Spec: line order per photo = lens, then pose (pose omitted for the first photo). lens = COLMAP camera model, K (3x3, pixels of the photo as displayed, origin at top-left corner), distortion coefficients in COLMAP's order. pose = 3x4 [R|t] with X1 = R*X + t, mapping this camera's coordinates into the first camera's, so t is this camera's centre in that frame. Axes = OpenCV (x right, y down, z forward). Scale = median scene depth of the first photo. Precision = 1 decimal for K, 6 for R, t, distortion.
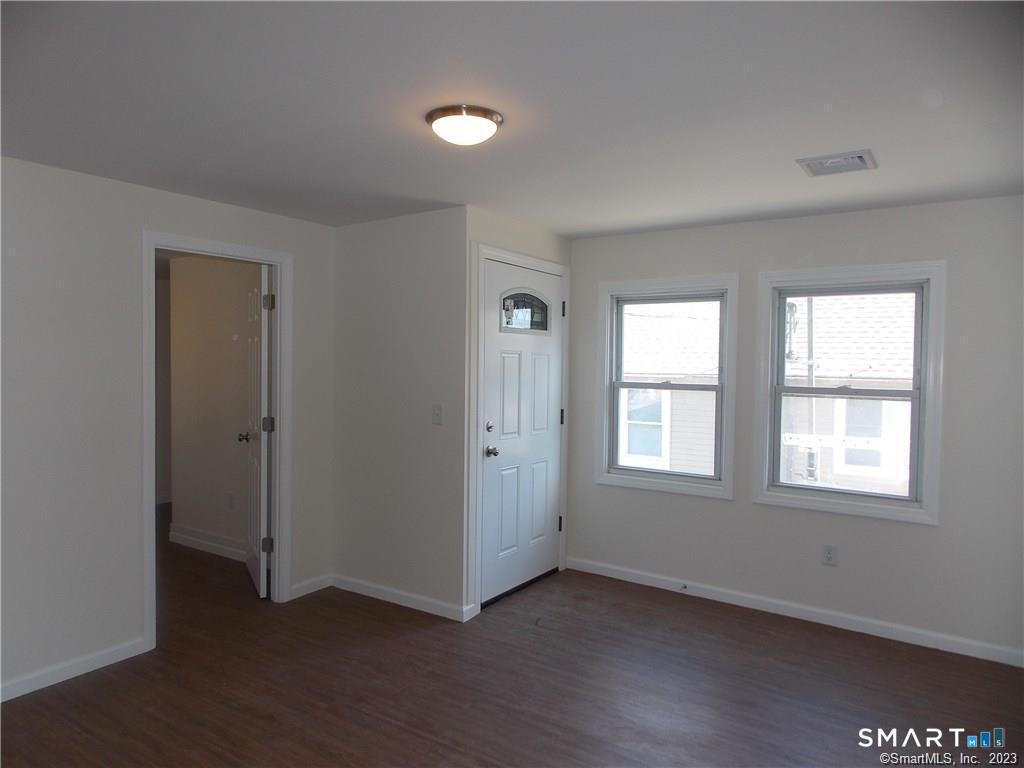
lens RADIAL K [[684.9, 0, 508.6], [0, 684.9, 379.9], [0, 0, 1]] dist [0.006153, -0.000557]
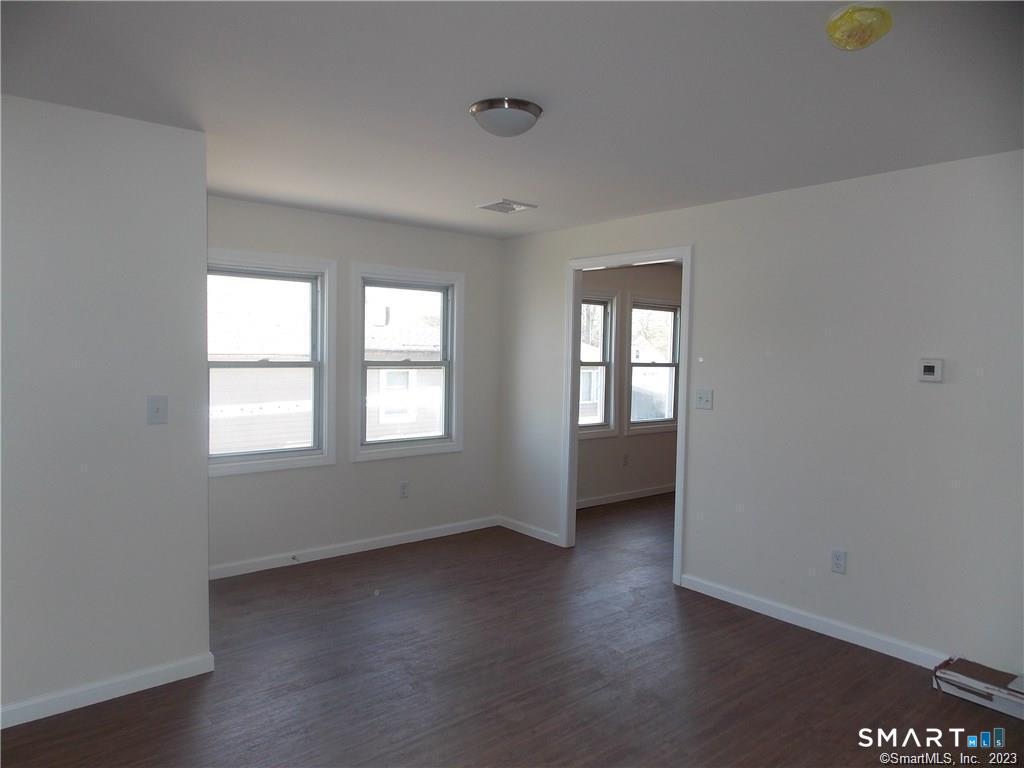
lens RADIAL K [[684.9, 0, 513.5], [0, 684.9, 380.8], [0, 0, 1]] dist [0.006153, -0.000557]
pose [[0.276609, -0.058337, 0.959210, -0.667918], [0.009332, 0.998272, 0.058021, -0.022728], [-0.960937, -0.007097, 0.276675, 0.420334]]
